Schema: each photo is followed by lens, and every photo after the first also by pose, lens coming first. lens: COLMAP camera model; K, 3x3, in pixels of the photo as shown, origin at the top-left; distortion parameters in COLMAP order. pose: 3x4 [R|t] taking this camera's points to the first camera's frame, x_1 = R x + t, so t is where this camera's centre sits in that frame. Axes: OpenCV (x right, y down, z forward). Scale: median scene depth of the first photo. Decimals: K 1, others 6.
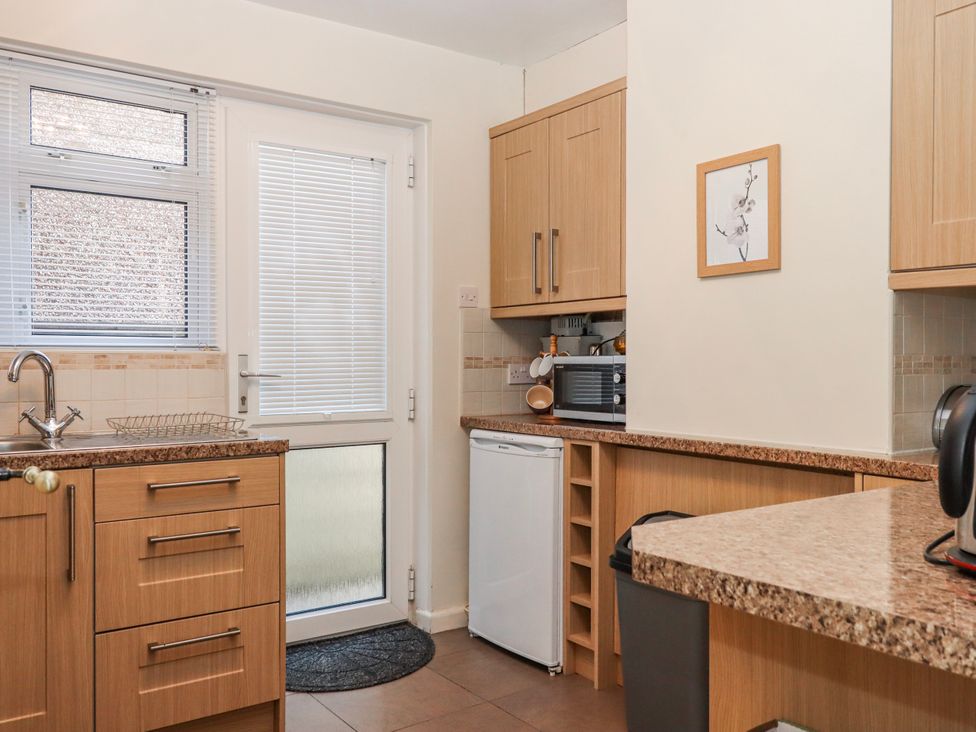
lens RADIAL K [[846.9, 0, 496.1], [0, 846.9, 368.4], [0, 0, 1]] dist [0.010973, -0.009564]
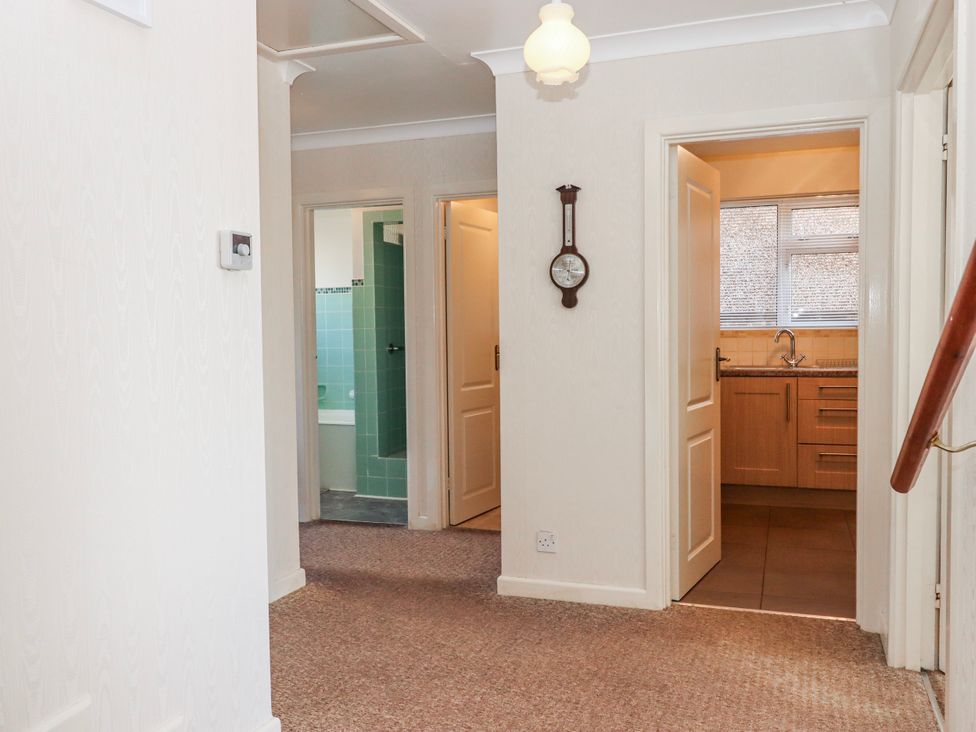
lens RADIAL K [[846.9, 0, 496.1], [0, 846.9, 368.4], [0, 0, 1]] dist [0.010973, -0.009564]
pose [[0.578003, 0.035078, -0.815281, 0.876699], [0.001435, 0.999030, 0.044001, -0.016688], [0.816034, -0.026603, 0.577392, -0.975344]]
